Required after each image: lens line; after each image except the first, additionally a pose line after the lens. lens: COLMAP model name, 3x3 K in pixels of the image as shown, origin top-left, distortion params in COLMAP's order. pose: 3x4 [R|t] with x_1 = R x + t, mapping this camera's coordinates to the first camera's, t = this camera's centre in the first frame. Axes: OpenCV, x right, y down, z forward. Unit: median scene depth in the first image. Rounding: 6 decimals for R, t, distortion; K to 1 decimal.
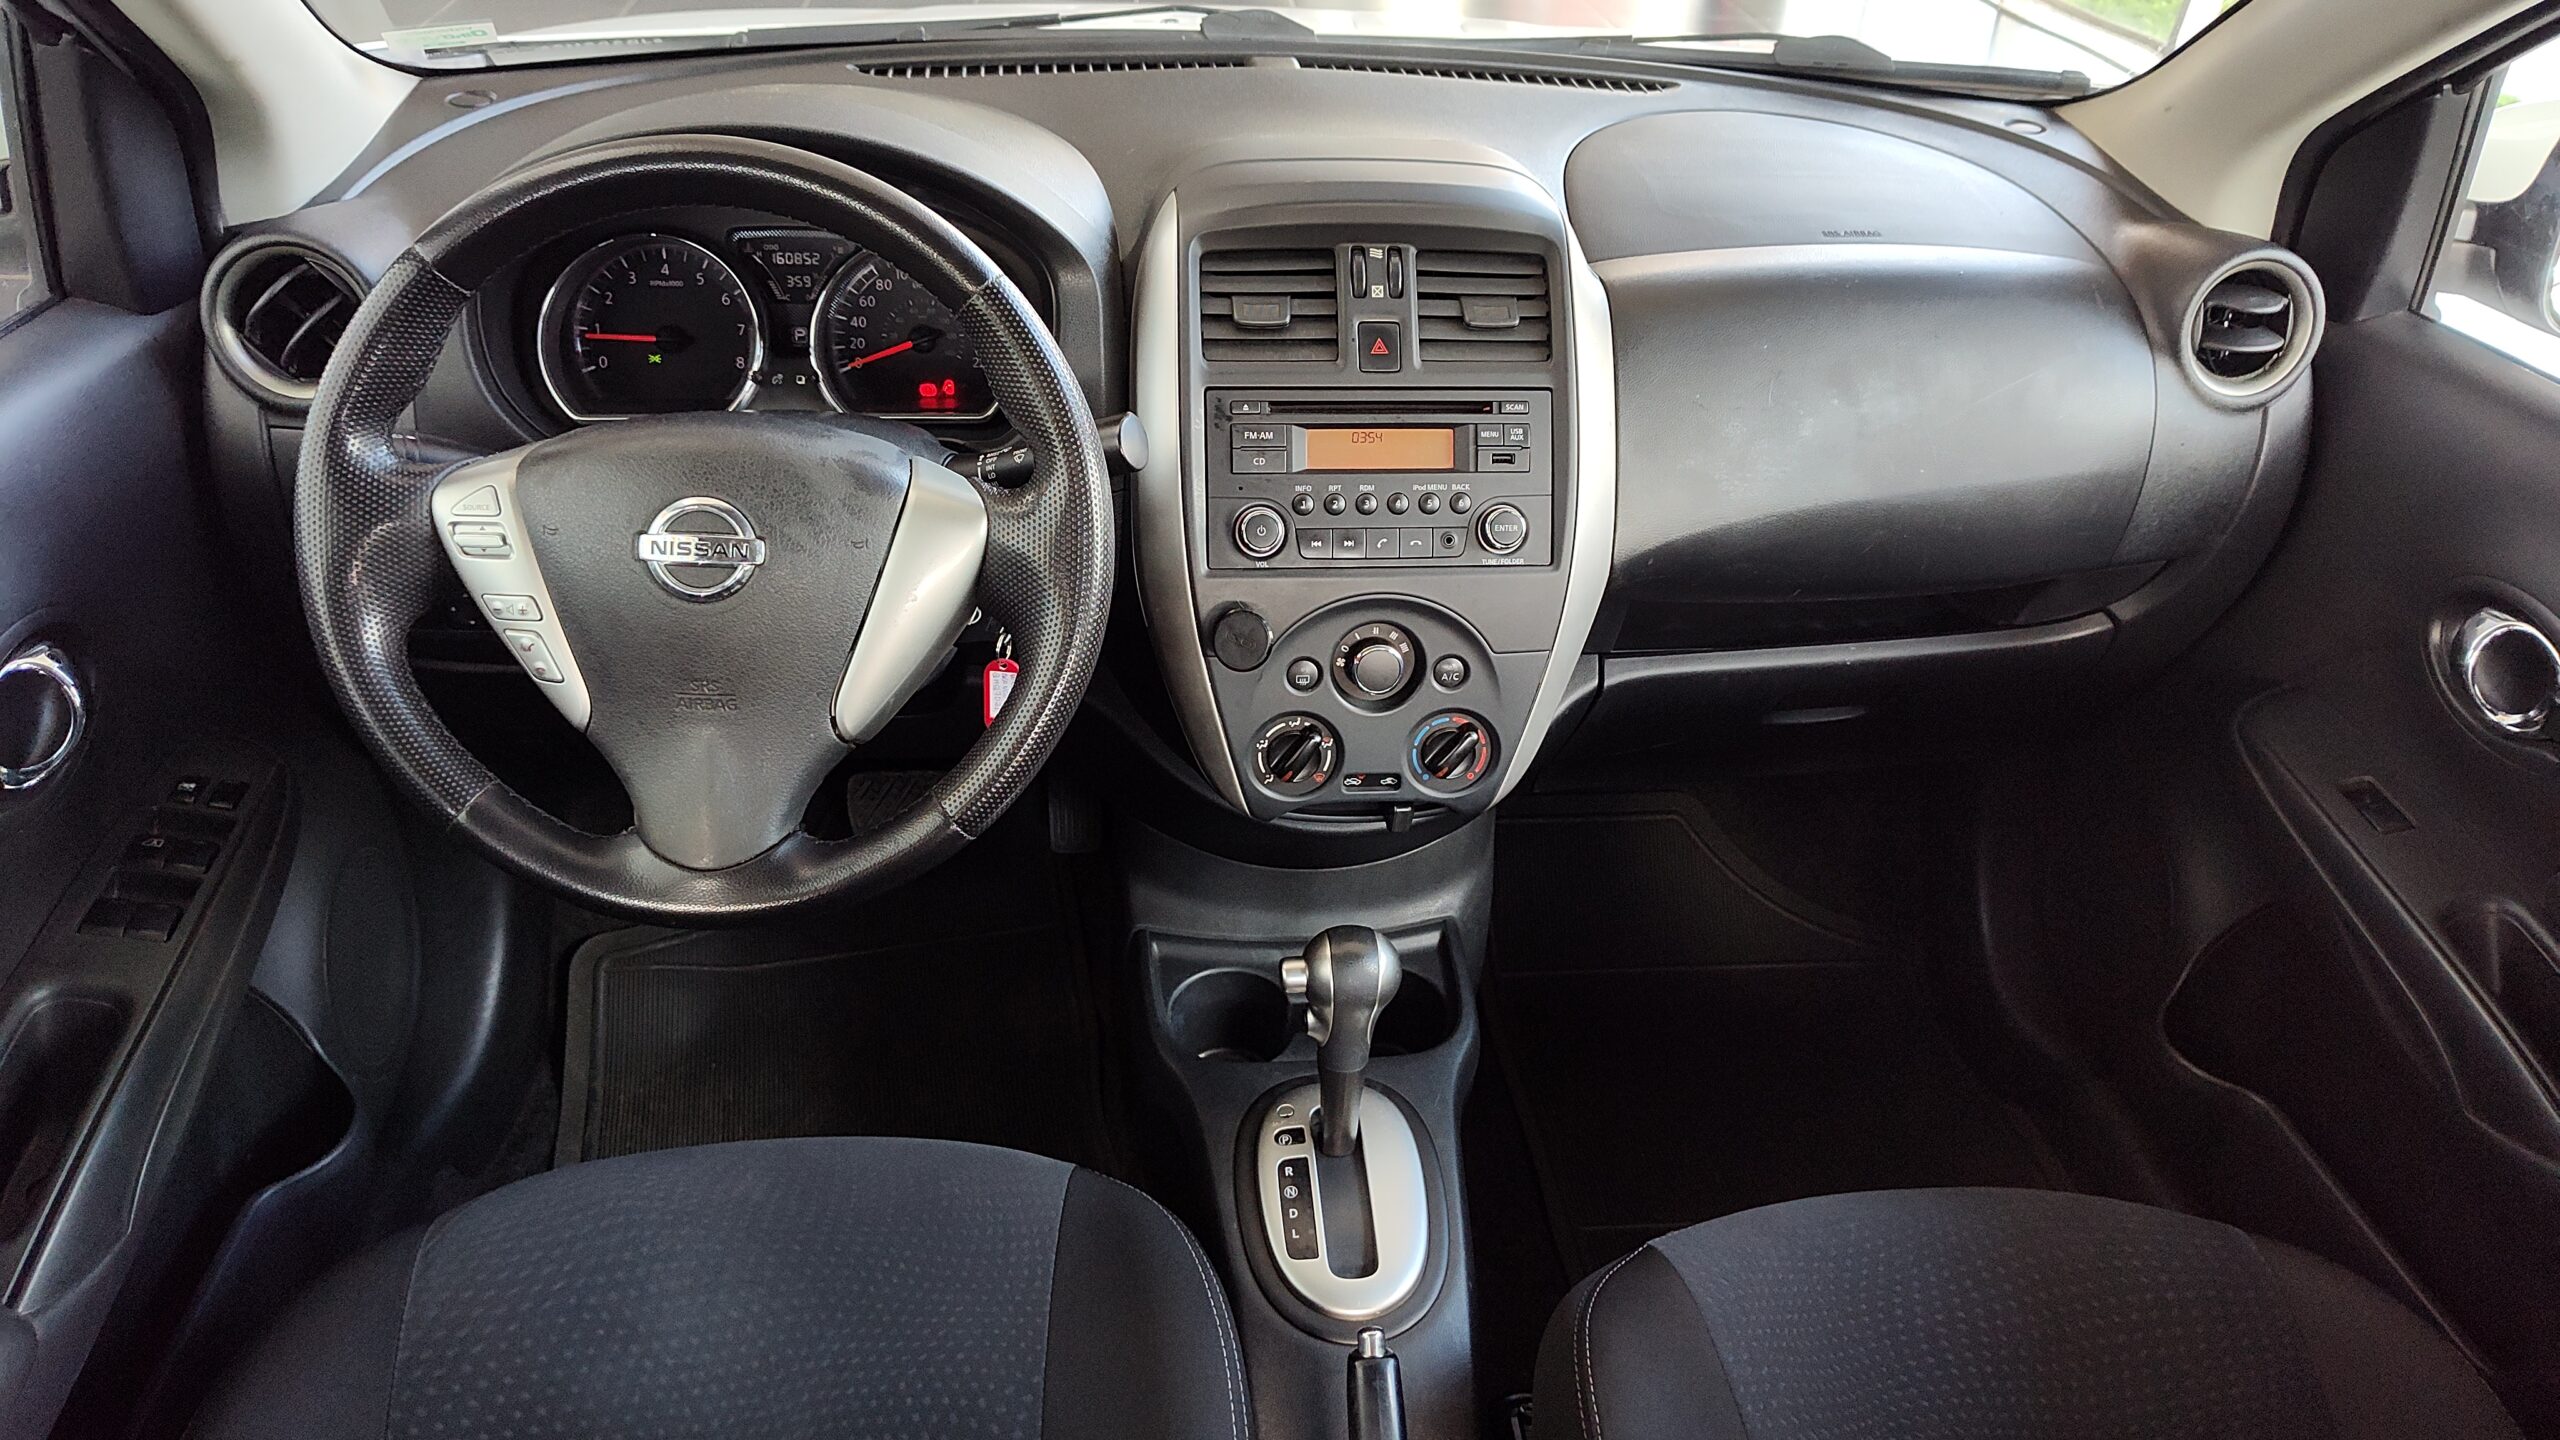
lens RADIAL K [[1783.0, 0, 1272.7], [0, 1783.0, 710.2], [0, 0, 1]] dist [0.030709, -0.033422]
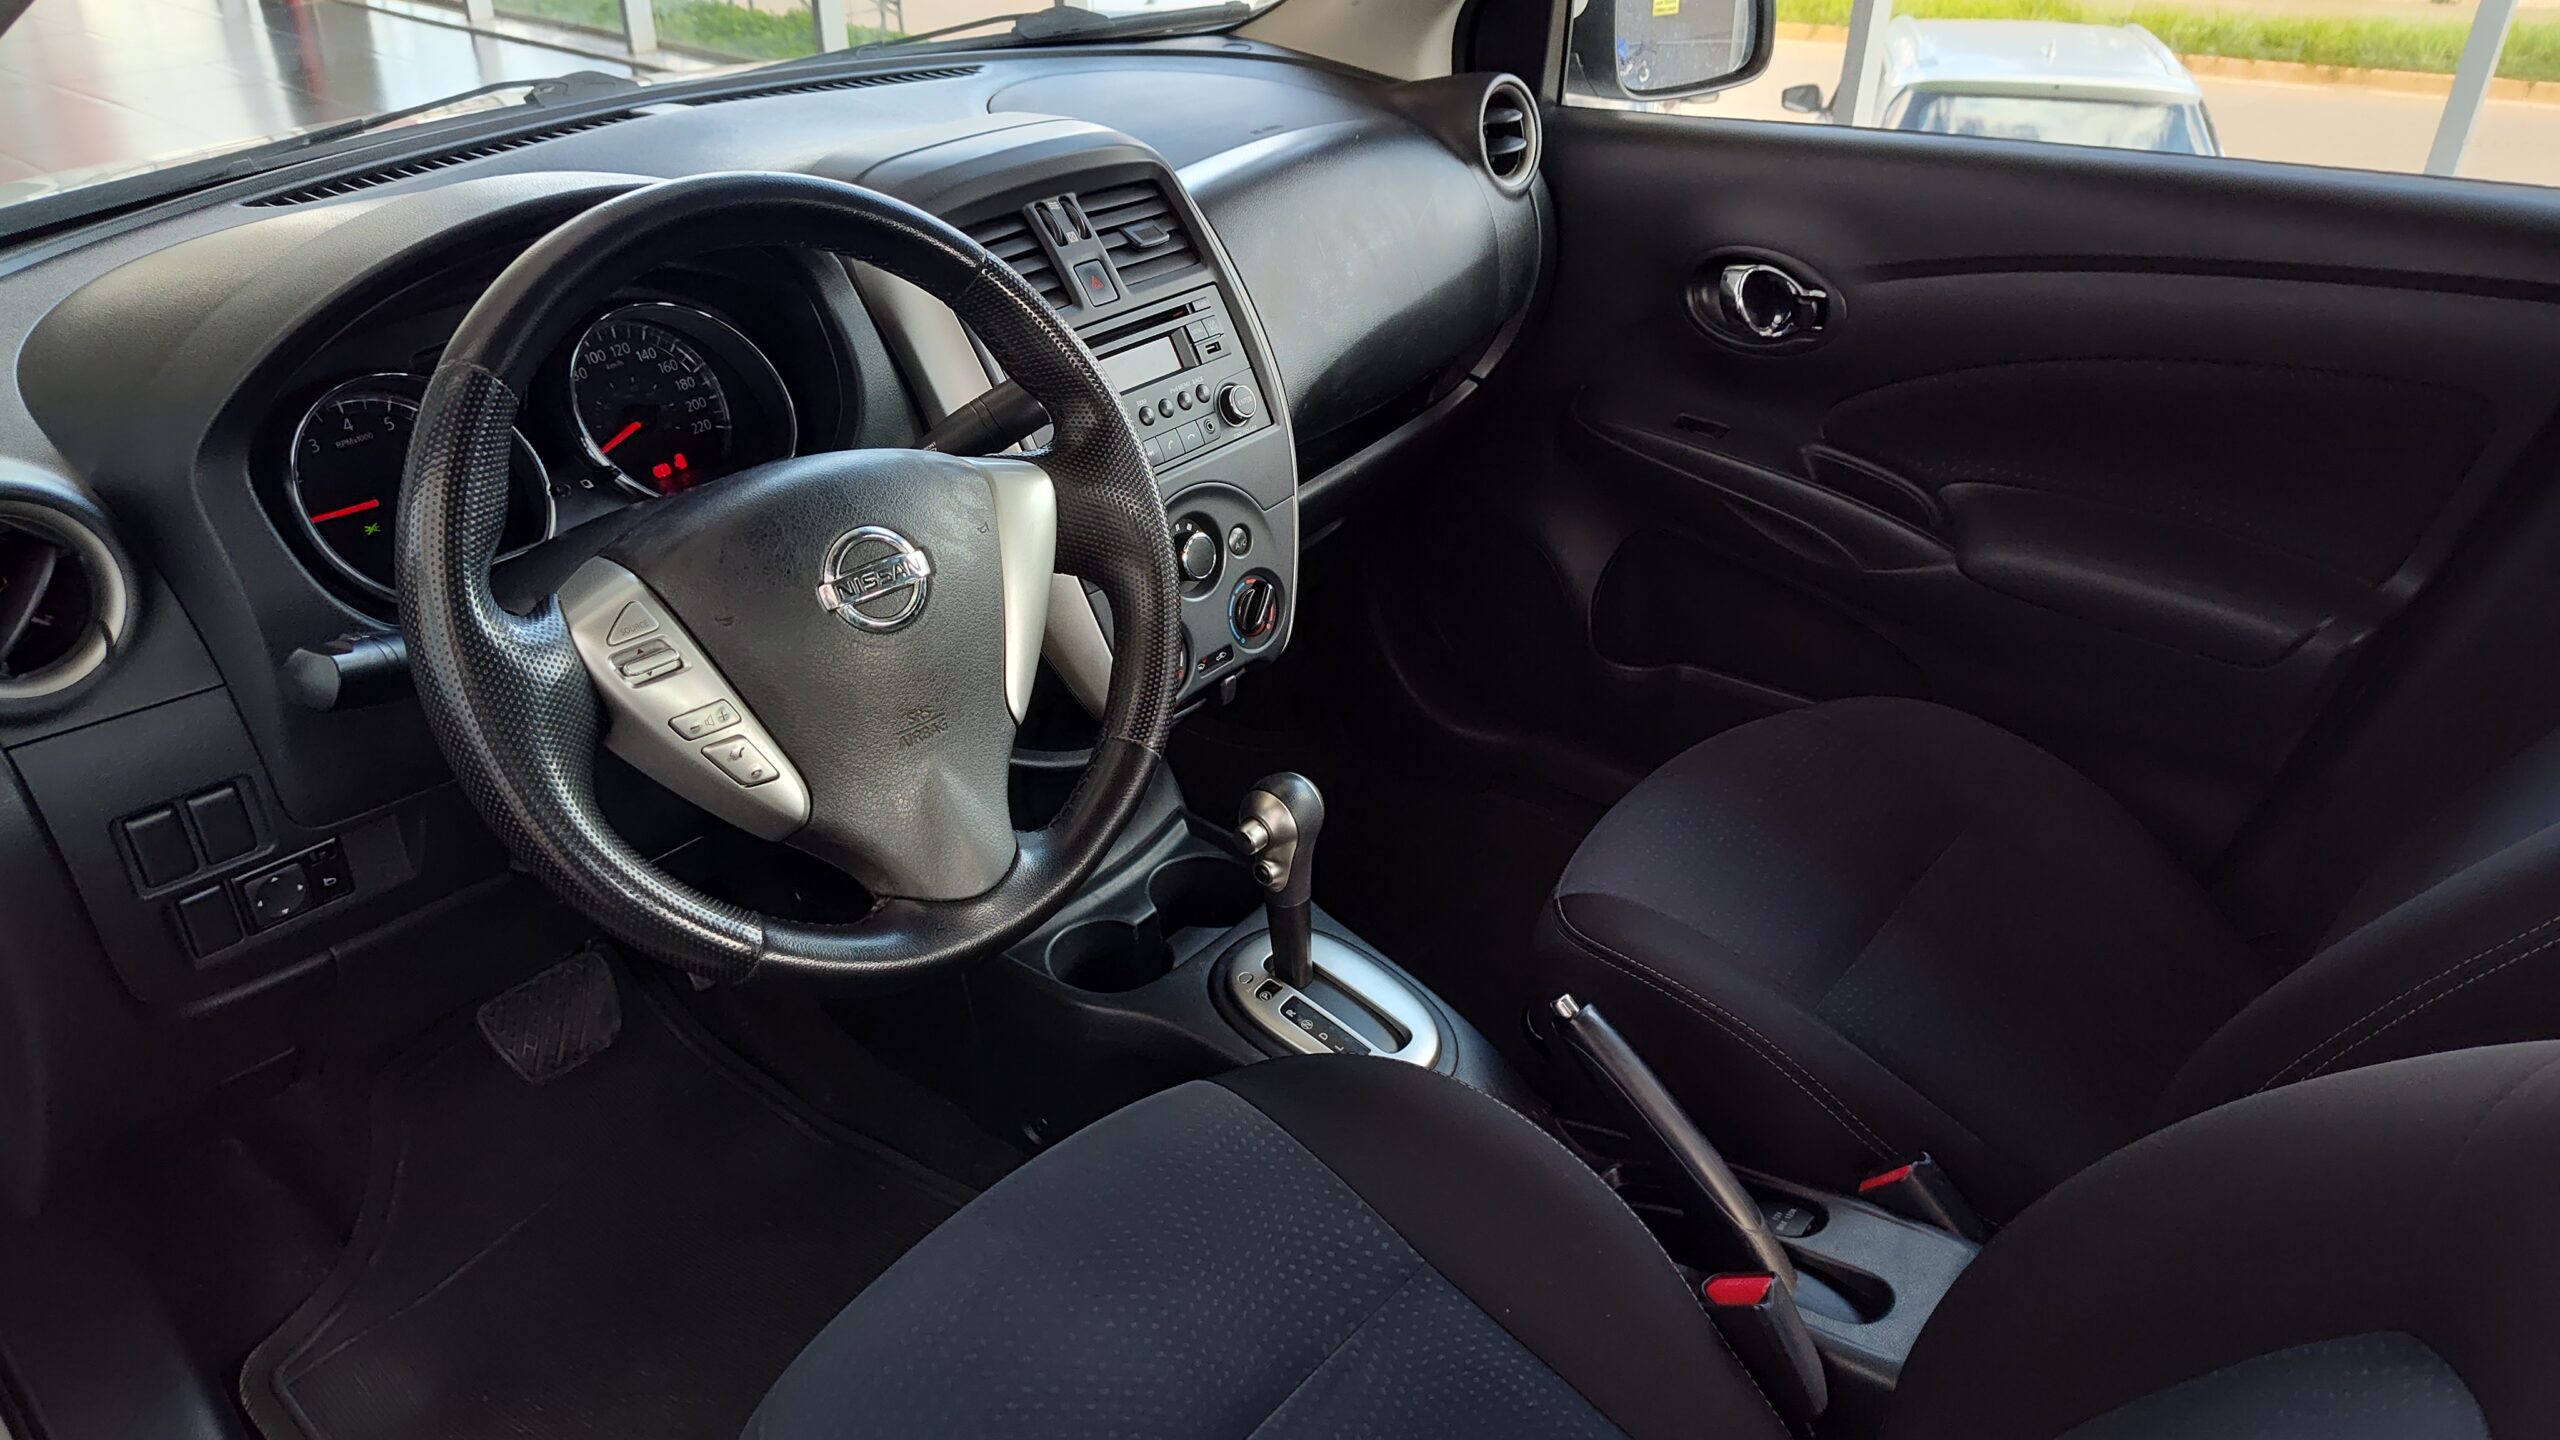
lens RADIAL K [[1783.0, 0, 1271.4], [0, 1783.0, 719.5], [0, 0, 1]] dist [0.030709, -0.033422]
pose [[0.708627, -0.391385, 0.587082, -0.613604], [0.415540, 0.903944, 0.101055, -0.024680], [-0.570240, 0.172346, 0.803195, 0.092565]]
